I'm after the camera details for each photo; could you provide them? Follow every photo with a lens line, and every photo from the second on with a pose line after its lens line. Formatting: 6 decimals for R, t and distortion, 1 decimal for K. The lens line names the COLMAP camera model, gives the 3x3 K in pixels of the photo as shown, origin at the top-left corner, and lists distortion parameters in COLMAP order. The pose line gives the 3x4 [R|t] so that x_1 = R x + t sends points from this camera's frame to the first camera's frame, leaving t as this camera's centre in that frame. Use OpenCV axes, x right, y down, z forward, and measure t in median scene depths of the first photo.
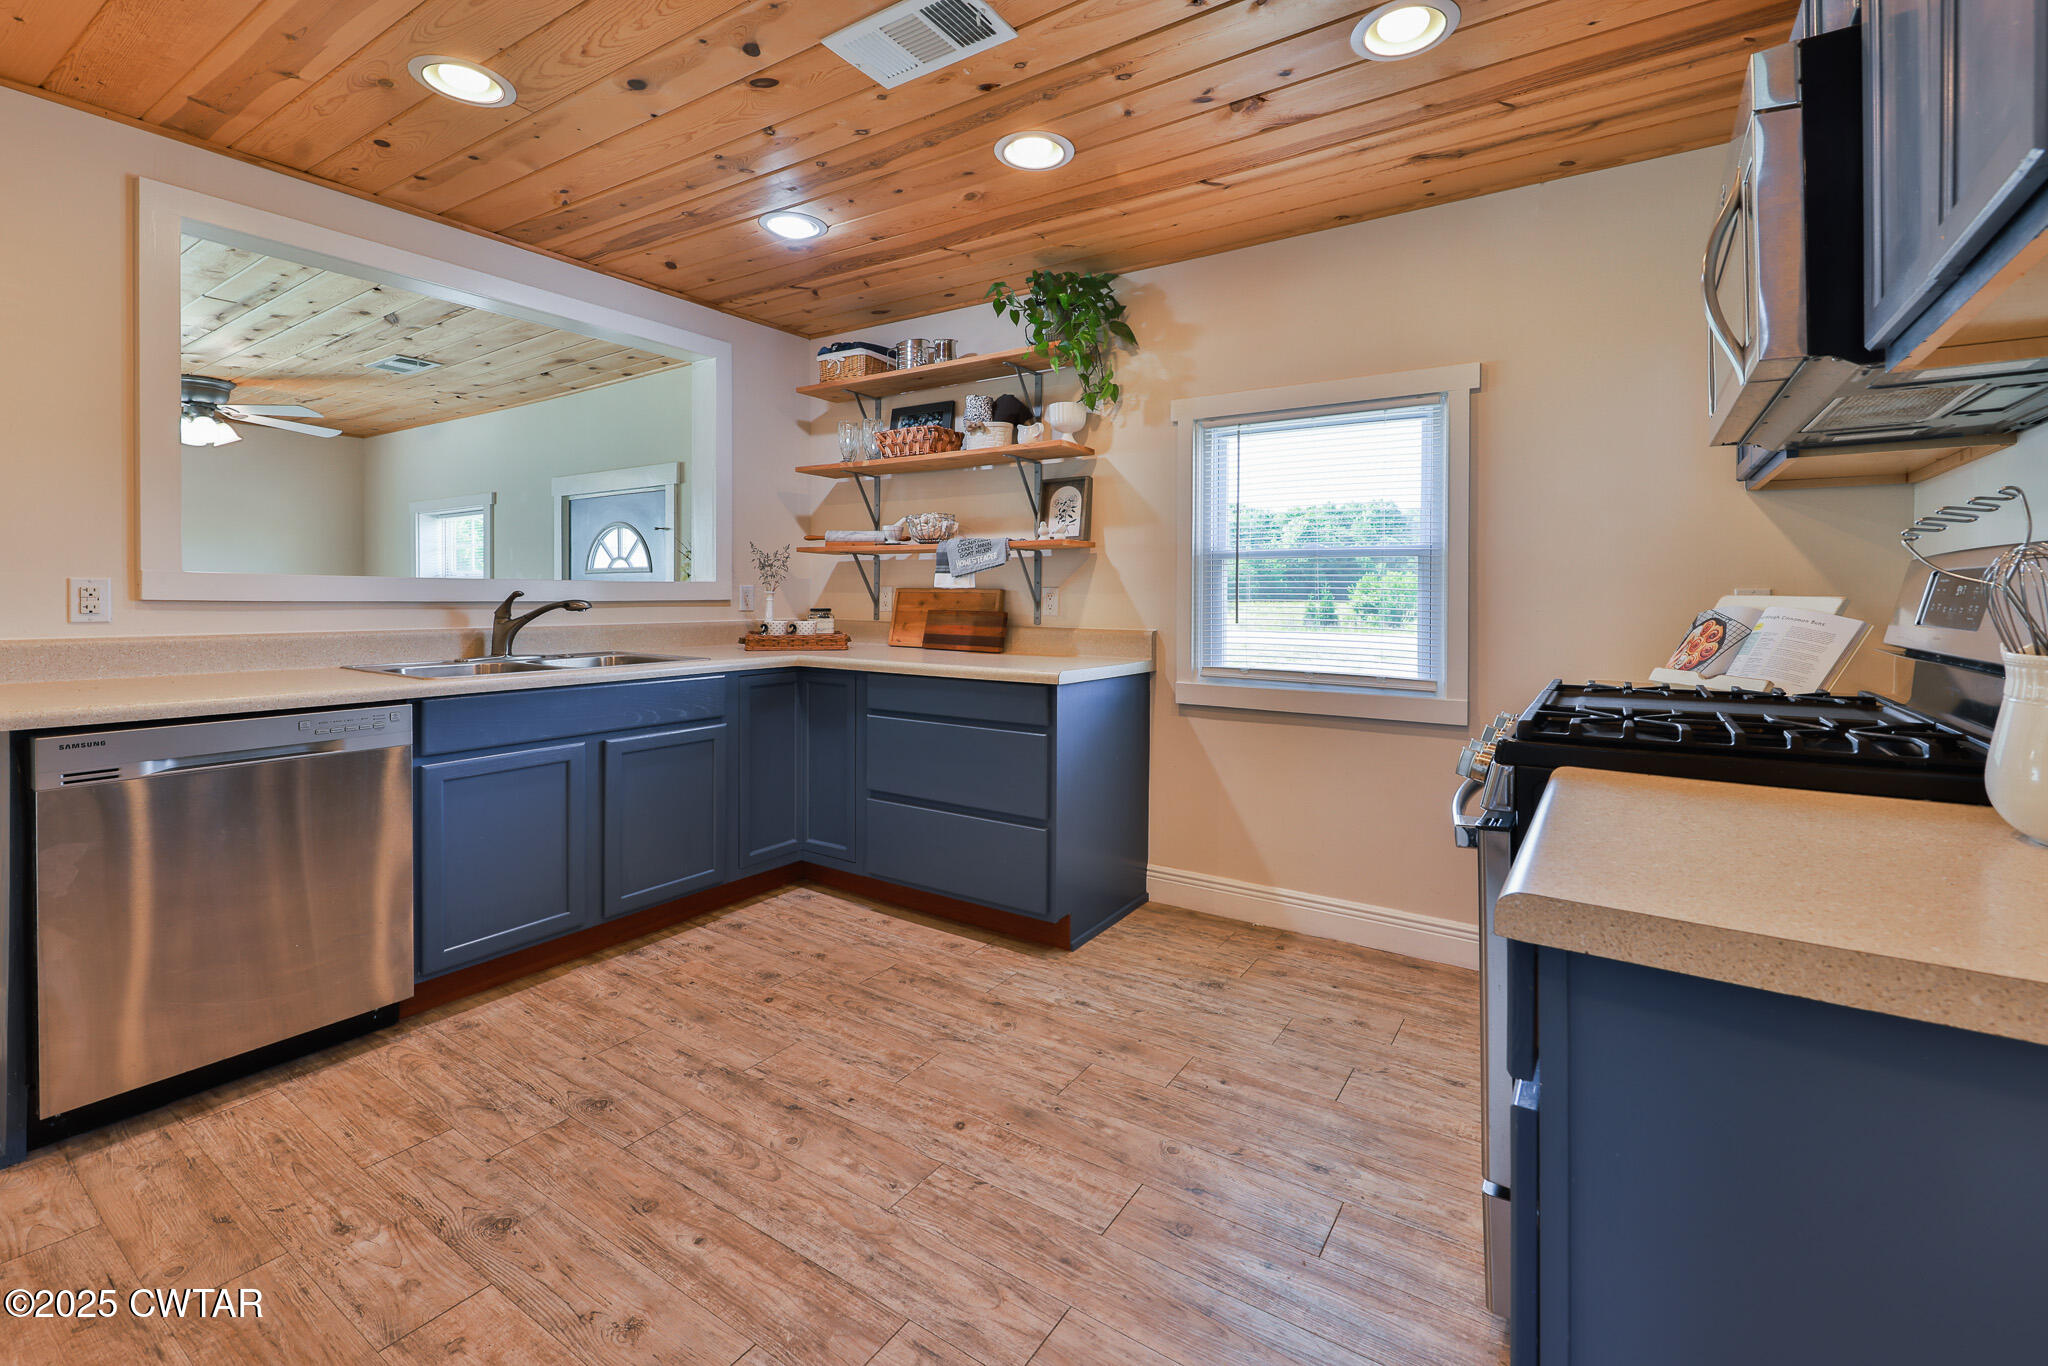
lens RADIAL K [[881.5, 0, 1048.0], [0, 881.5, 585.6], [0, 0, 1]] dist [0.008324, -0.001048]
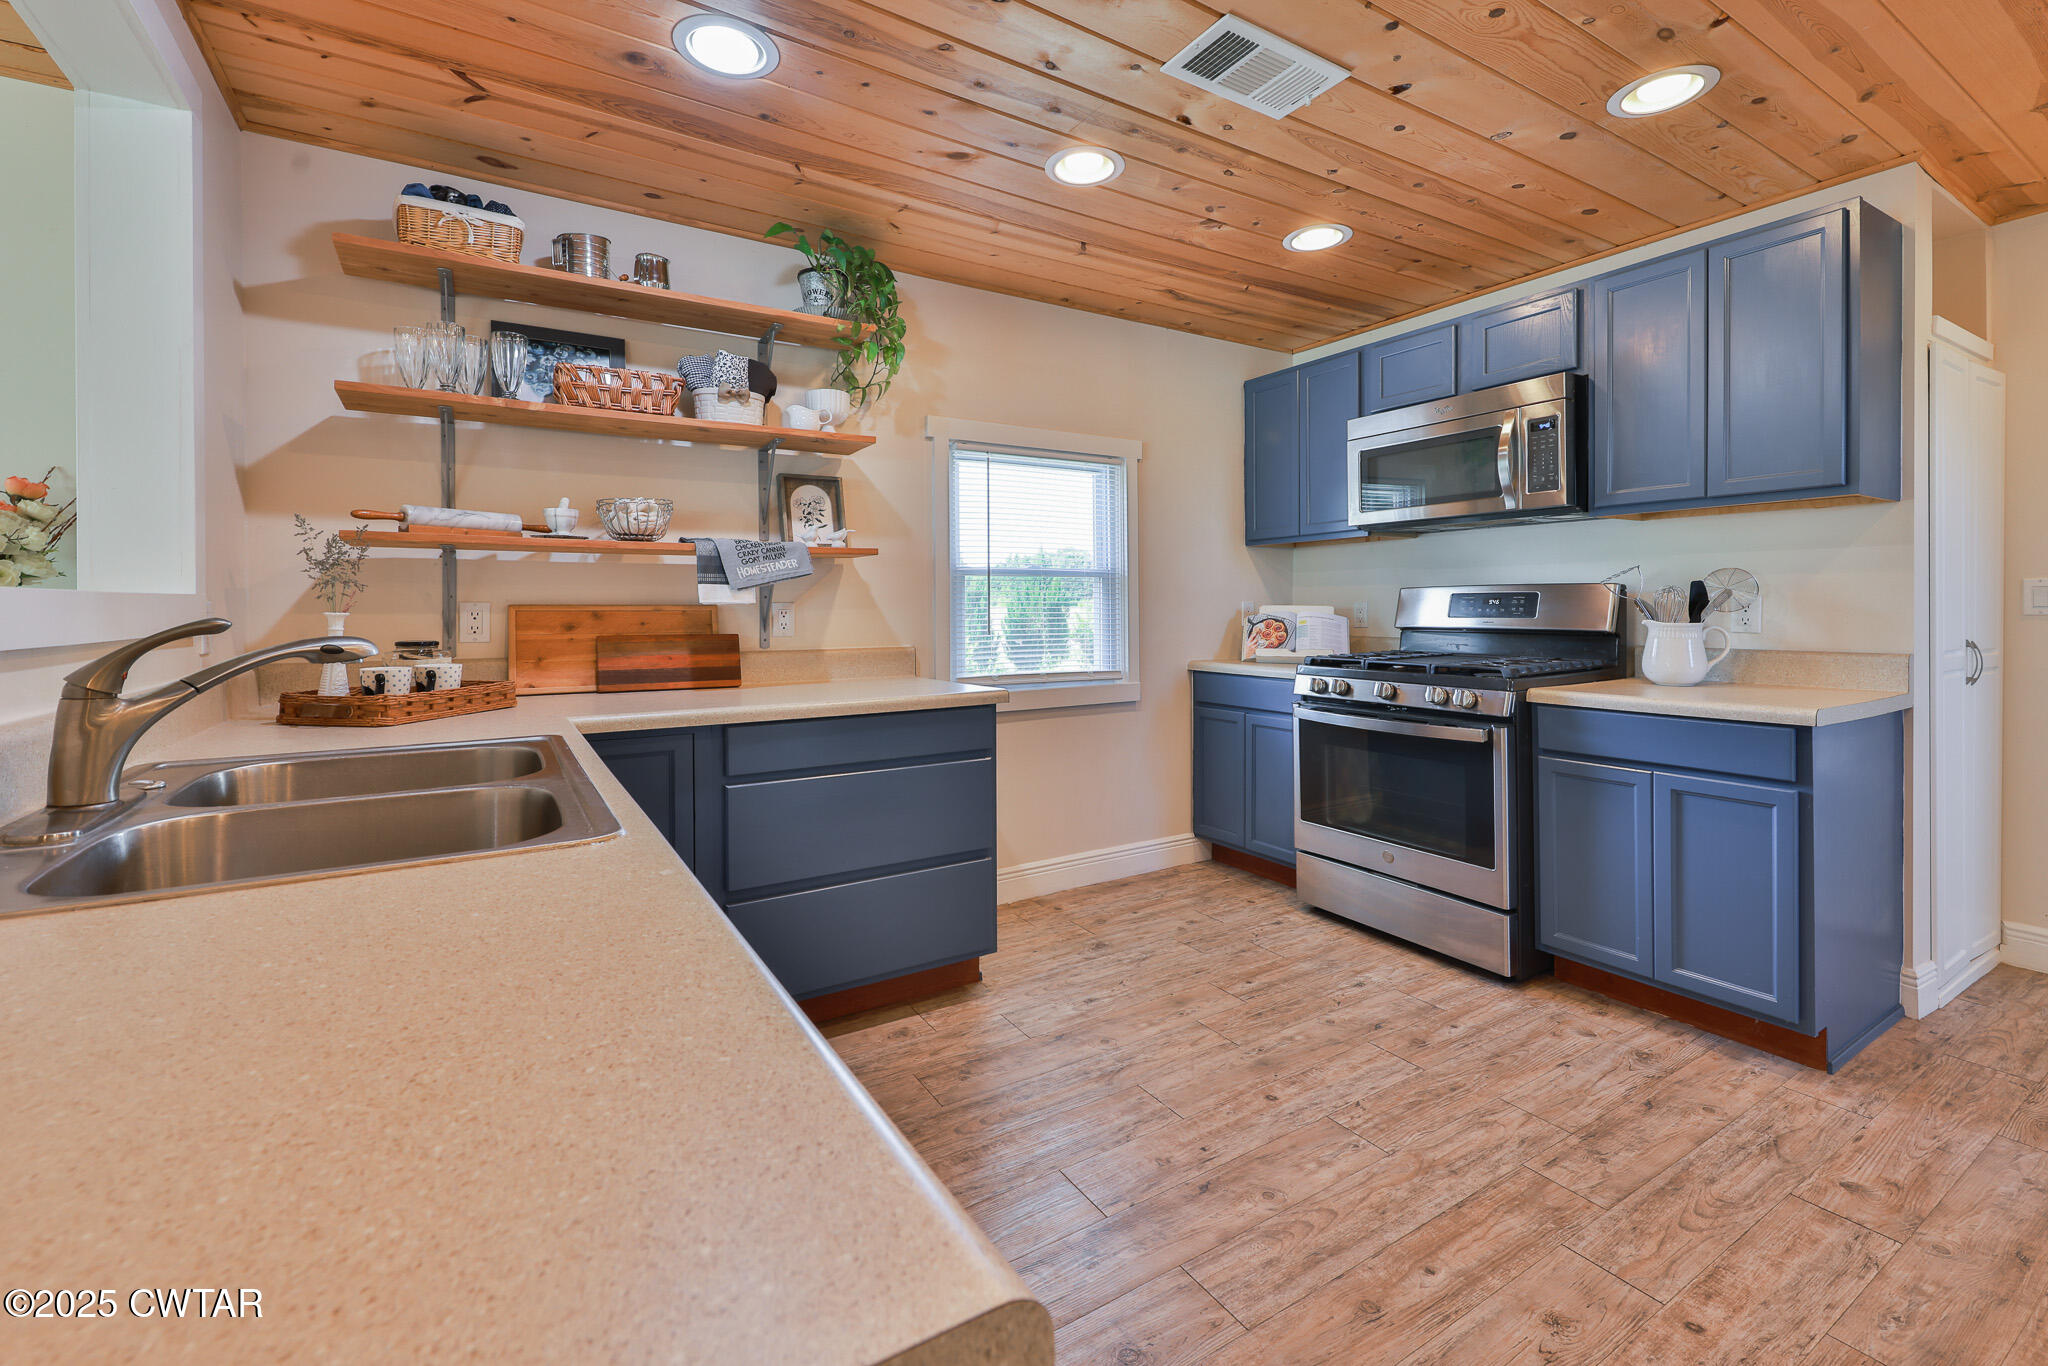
lens RADIAL K [[881.5, 0, 1002.7], [0, 881.5, 603.0], [0, 0, 1]] dist [0.008324, -0.001048]
pose [[0.430909, -0.004532, 0.902384, -0.867302], [-0.001343, 0.999983, 0.005663, -0.003540], [-0.902394, -0.003652, 0.430895, 0.589220]]
